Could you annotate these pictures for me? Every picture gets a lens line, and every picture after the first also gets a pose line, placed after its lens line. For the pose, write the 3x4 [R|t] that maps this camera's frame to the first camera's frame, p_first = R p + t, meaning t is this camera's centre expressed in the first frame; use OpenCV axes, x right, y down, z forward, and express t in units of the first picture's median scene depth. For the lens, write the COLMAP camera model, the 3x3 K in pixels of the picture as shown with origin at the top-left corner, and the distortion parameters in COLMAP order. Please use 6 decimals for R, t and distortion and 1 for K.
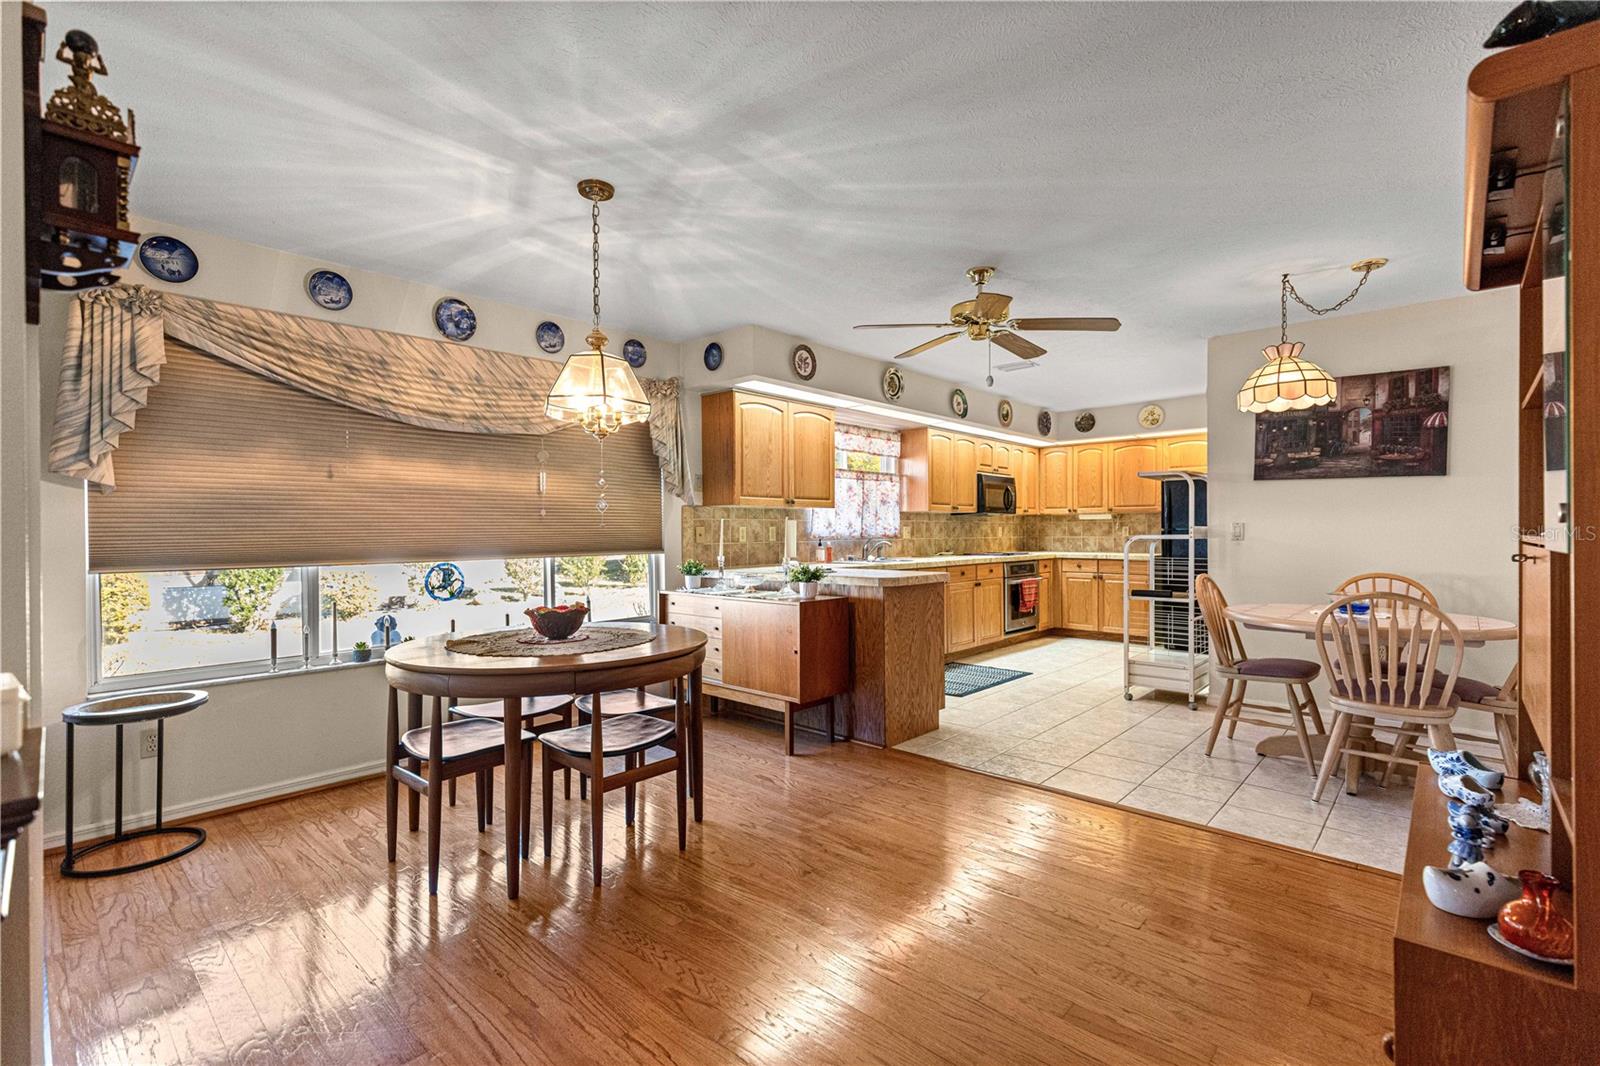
lens RADIAL K [[721.0, 0, 789.5], [0, 721.0, 530.5], [0, 0, 1]] dist [0.004041, -0.000849]
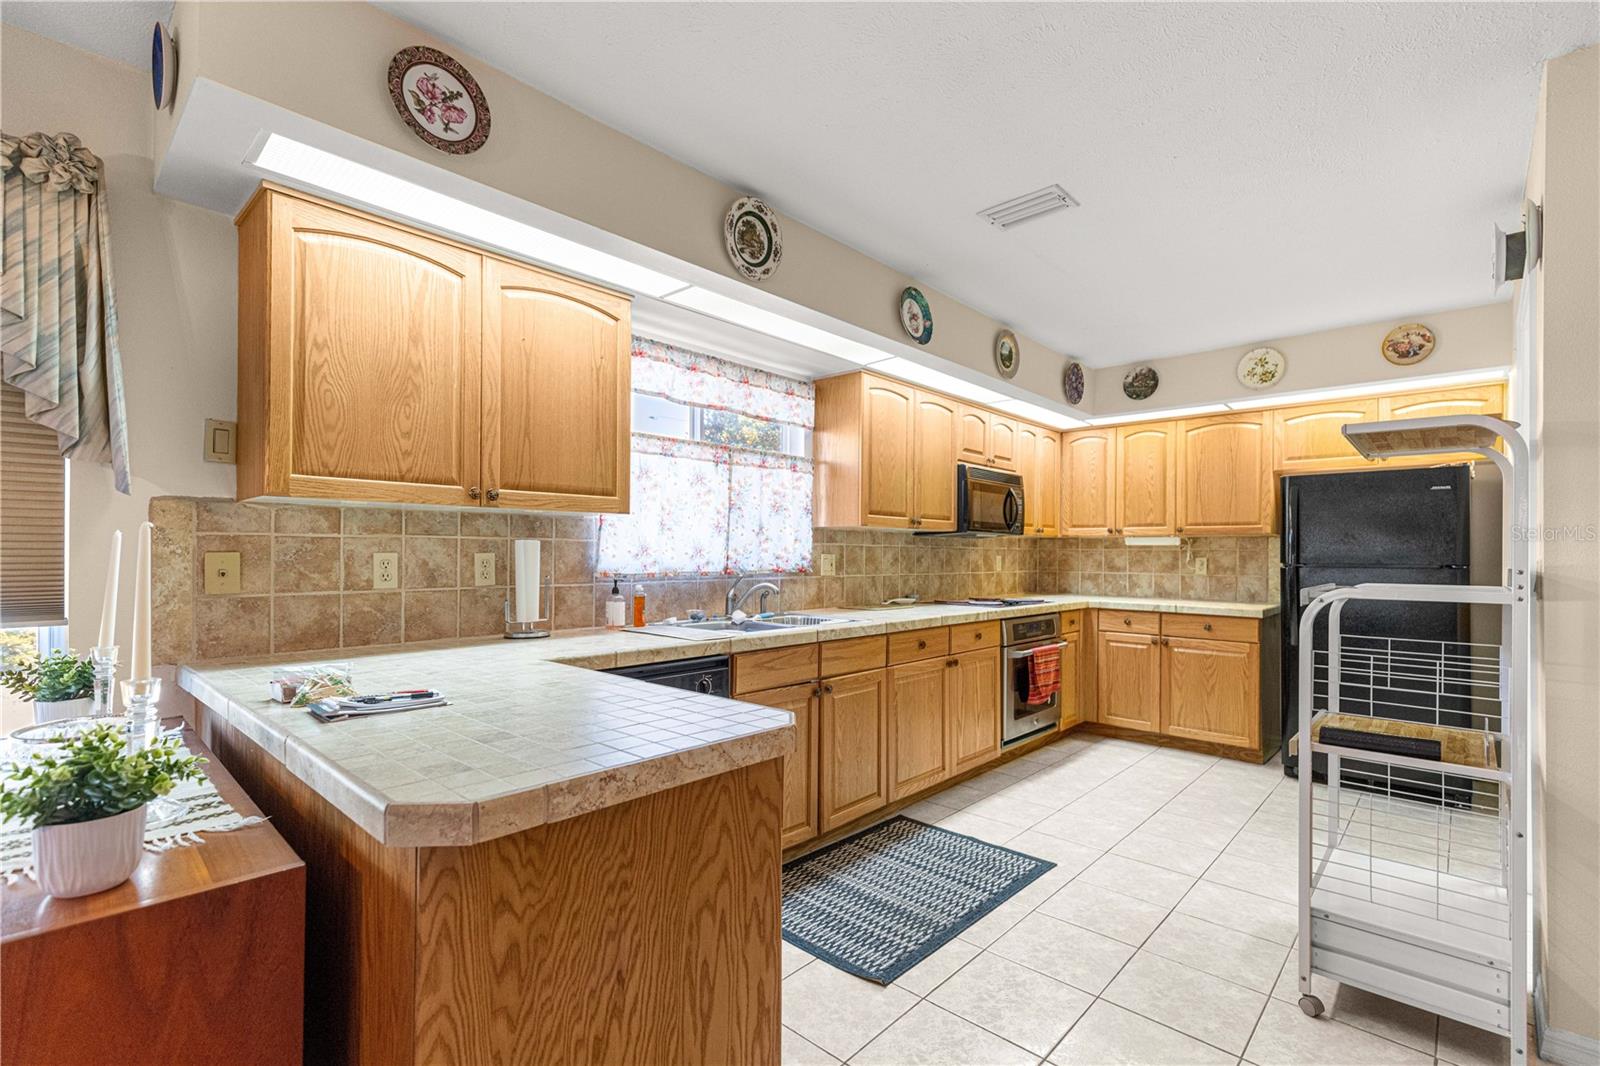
lens RADIAL K [[721.0, 0, 789.5], [0, 721.0, 547.6], [0, 0, 1]] dist [0.004041, -0.000849]
pose [[0.999893, 0.011676, -0.008829, 0.199513], [-0.011738, 0.999907, -0.006989, -0.009209], [0.008747, 0.007092, 0.999937, 0.637921]]
